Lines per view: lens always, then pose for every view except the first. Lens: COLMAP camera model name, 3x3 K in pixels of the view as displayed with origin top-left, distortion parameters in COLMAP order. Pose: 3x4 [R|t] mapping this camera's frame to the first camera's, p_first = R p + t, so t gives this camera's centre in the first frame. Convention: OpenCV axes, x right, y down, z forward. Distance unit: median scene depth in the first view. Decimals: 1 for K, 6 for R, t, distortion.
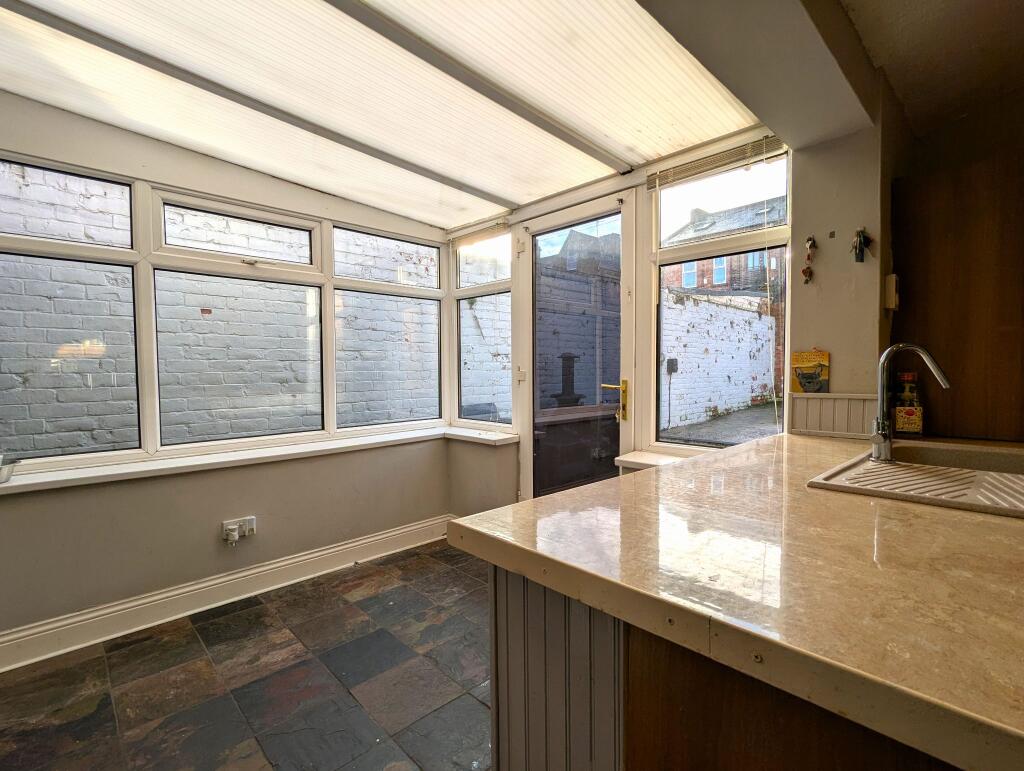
lens RADIAL K [[484.9, 0, 513.3], [0, 484.9, 388.4], [0, 0, 1]] dist [-0.003562, 0.000248]
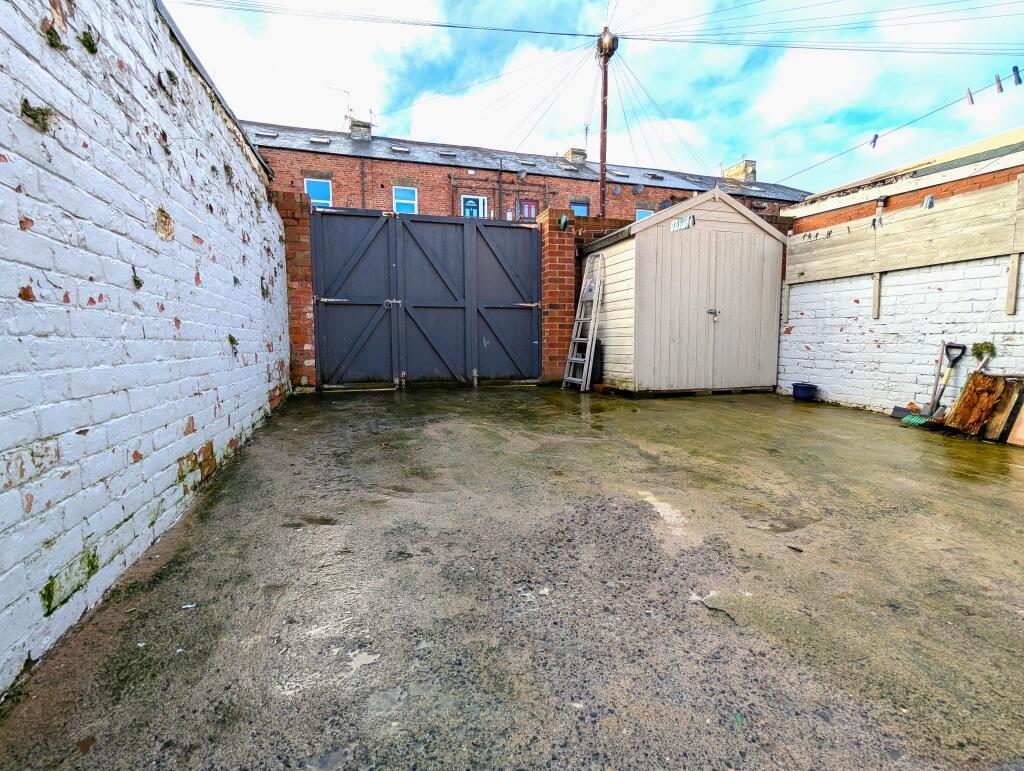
lens RADIAL K [[484.9, 0, 513.3], [0, 484.9, 388.4], [0, 0, 1]] dist [-0.003562, 0.000248]
pose [[0.452548, -0.078528, 0.888276, 0.746086], [0.034360, 0.996911, 0.070627, -0.024384], [-0.891078, -0.001441, 0.453848, 2.120969]]
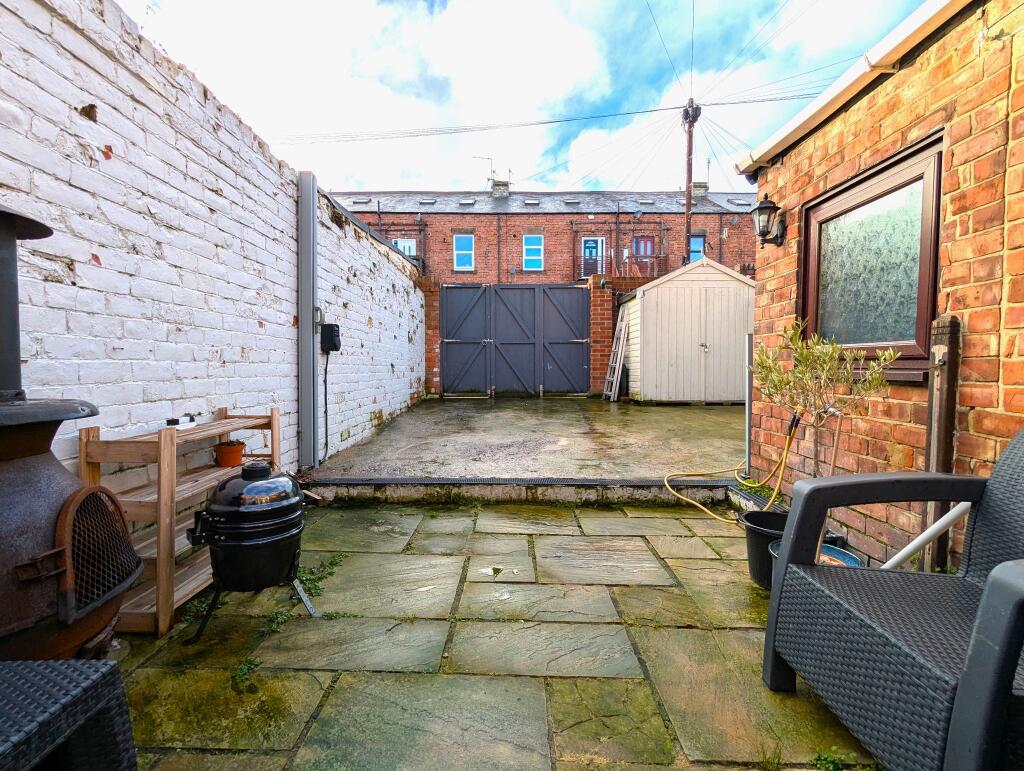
lens RADIAL K [[484.9, 0, 513.3], [0, 484.9, 388.4], [0, 0, 1]] dist [-0.003562, 0.000248]
pose [[0.689084, -0.025093, 0.724247, 0.217224], [0.025181, 0.999626, 0.010676, 0.016763], [-0.724244, 0.010881, 0.689458, 1.266739]]
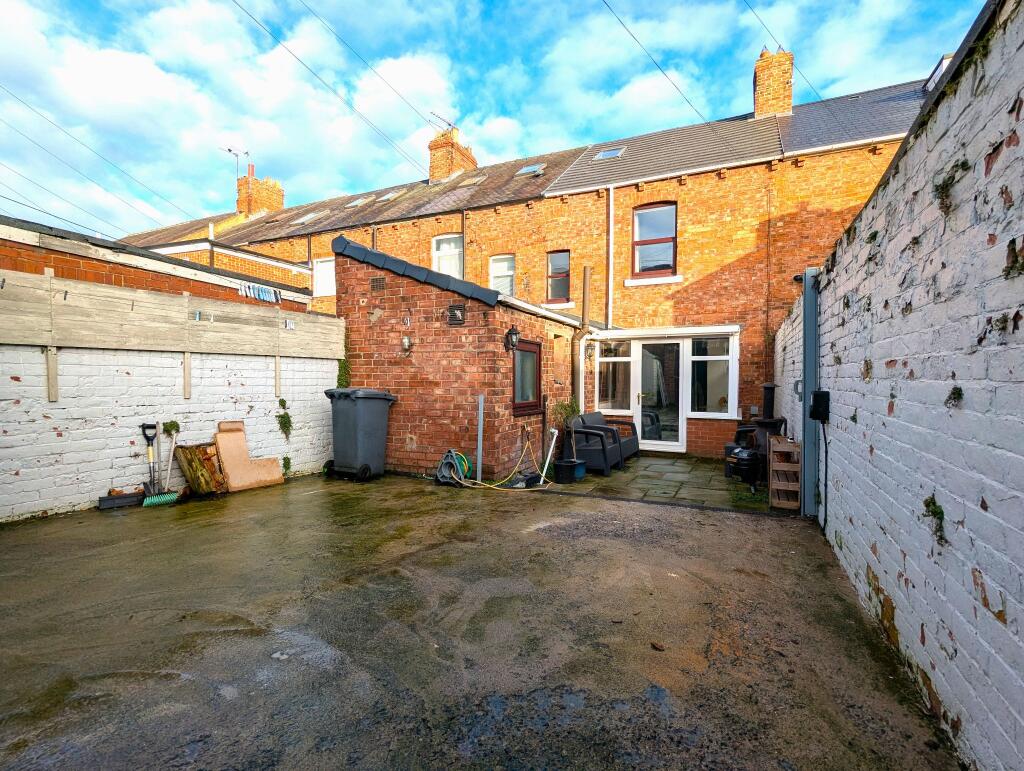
lens RADIAL K [[484.9, 0, 513.3], [0, 484.9, 388.4], [0, 0, 1]] dist [-0.003562, 0.000248]
pose [[-0.936593, 0.011272, -0.350237, 1.985318], [-0.012653, 0.997743, 0.065948, -0.232150], [0.350190, 0.066198, -0.934336, 3.399460]]
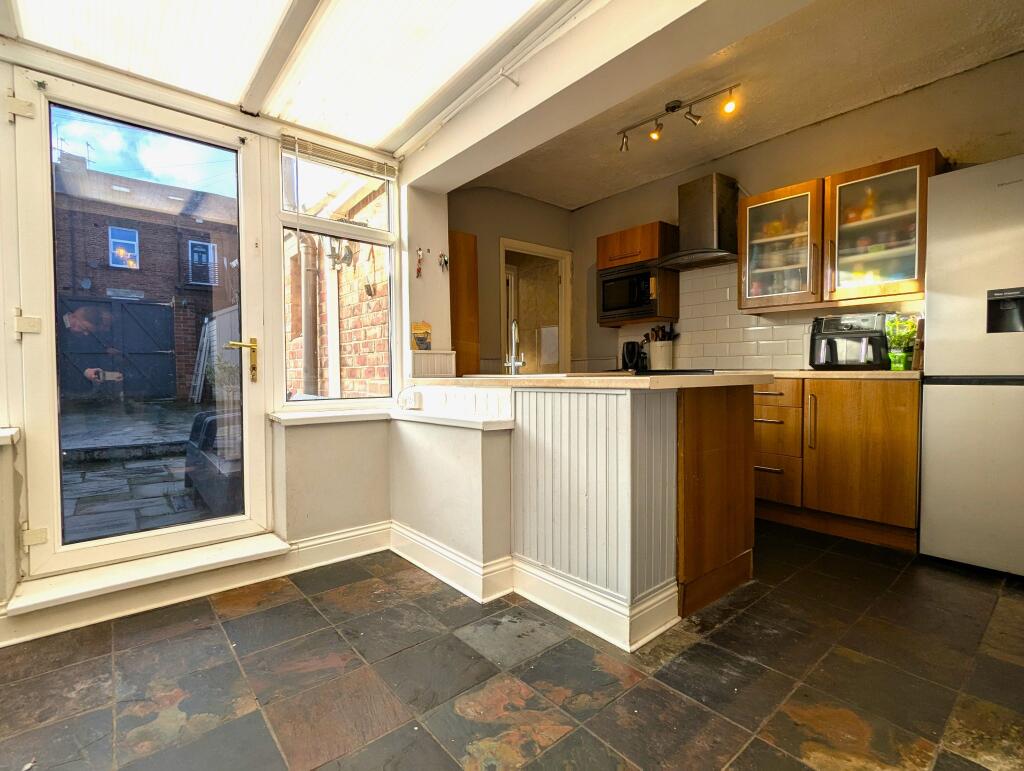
lens RADIAL K [[484.9, 0, 513.3], [0, 484.9, 388.4], [0, 0, 1]] dist [-0.003562, 0.000248]
pose [[0.061483, -0.023311, 0.997836, -0.564261], [0.048449, 0.998618, 0.020344, 0.070724], [-0.996932, 0.047093, 0.062528, 0.391887]]
